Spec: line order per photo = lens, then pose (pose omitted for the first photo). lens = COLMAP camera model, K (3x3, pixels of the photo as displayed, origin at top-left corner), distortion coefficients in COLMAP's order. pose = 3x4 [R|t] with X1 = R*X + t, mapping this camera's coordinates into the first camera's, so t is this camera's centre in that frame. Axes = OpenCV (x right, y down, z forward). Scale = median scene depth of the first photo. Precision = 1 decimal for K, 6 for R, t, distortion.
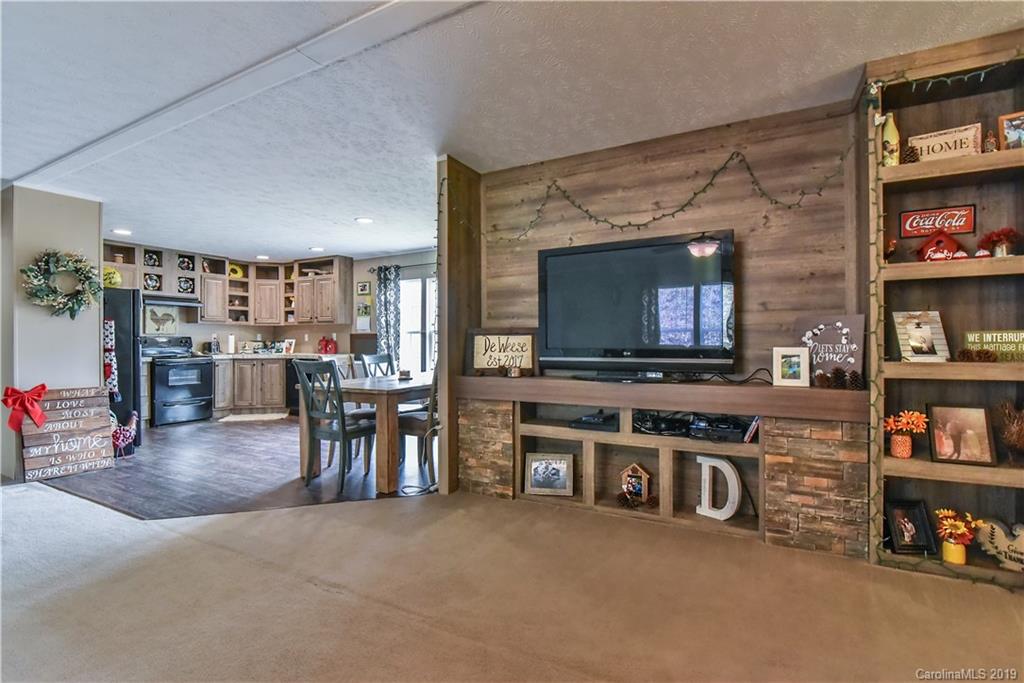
lens RADIAL K [[469.7, 0, 512.0], [0, 469.7, 341.5], [0, 0, 1]] dist [-0.025369, -0.000850]
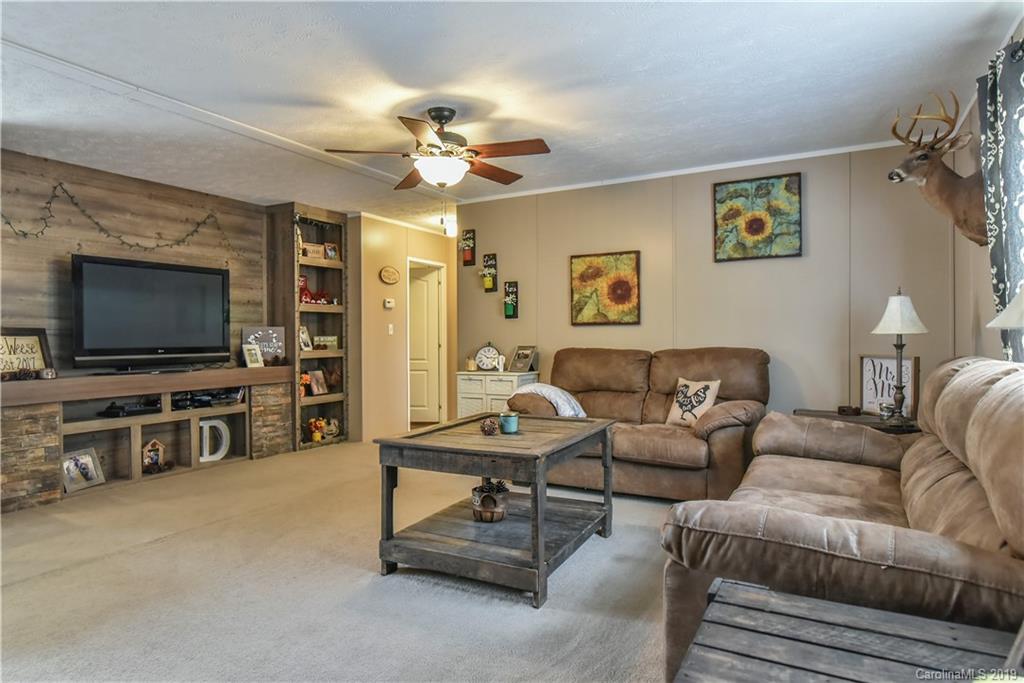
lens RADIAL K [[605.1, 0, 512.0], [0, 605.1, 341.5], [0, 0, 1]] dist [-0.004078, -0.001050]
pose [[0.004647, 0.000284, 0.999989, -1.323301], [0.012550, 0.999921, -0.000342, 0.011225], [-0.999910, 0.012552, 0.004643, 0.031401]]
